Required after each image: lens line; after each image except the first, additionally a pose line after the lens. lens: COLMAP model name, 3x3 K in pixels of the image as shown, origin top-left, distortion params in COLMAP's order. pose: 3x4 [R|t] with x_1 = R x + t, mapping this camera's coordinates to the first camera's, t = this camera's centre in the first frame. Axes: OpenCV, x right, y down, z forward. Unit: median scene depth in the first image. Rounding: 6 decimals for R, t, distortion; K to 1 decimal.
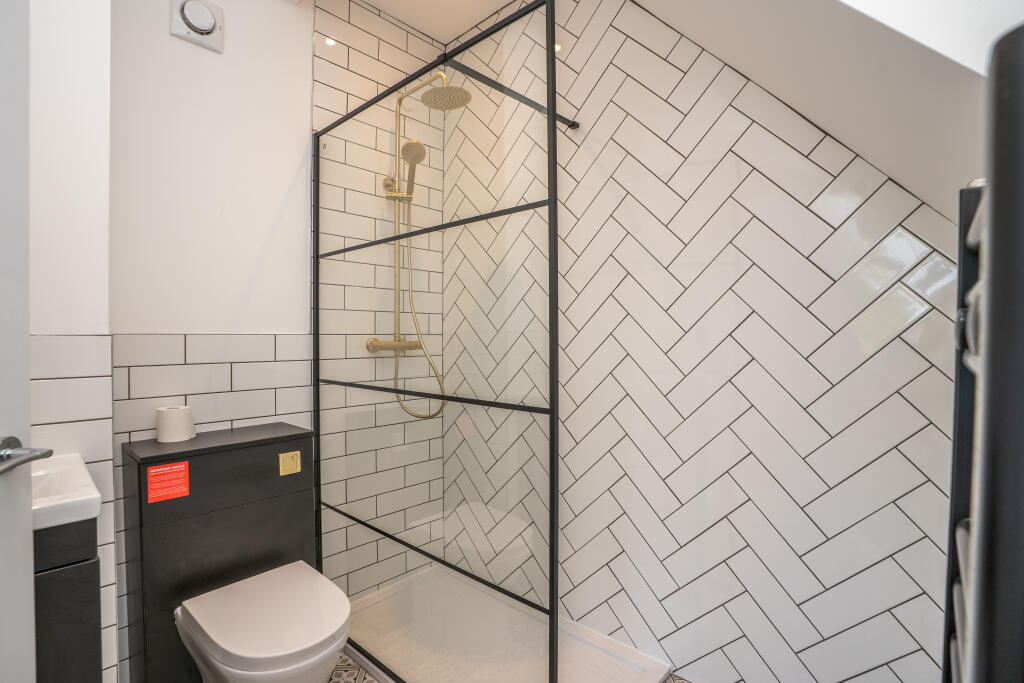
lens RADIAL K [[486.7, 0, 507.3], [0, 486.7, 340.6], [0, 0, 1]] dist [-0.074444, 0.028705]
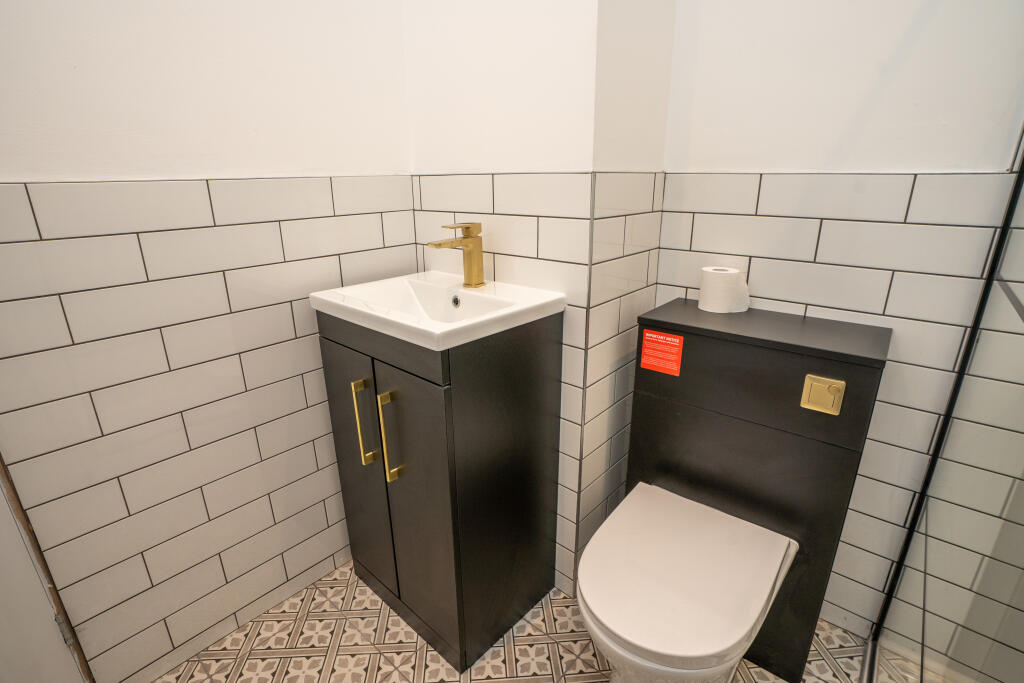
lens RADIAL K [[486.7, 0, 507.3], [0, 486.7, 340.6], [0, 0, 1]] dist [-0.074444, 0.028705]
pose [[0.012532, 0.321562, -0.946806, 0.100482], [0.000717, 0.946877, 0.321596, -0.005764], [0.999921, -0.004709, 0.011636, 0.644787]]
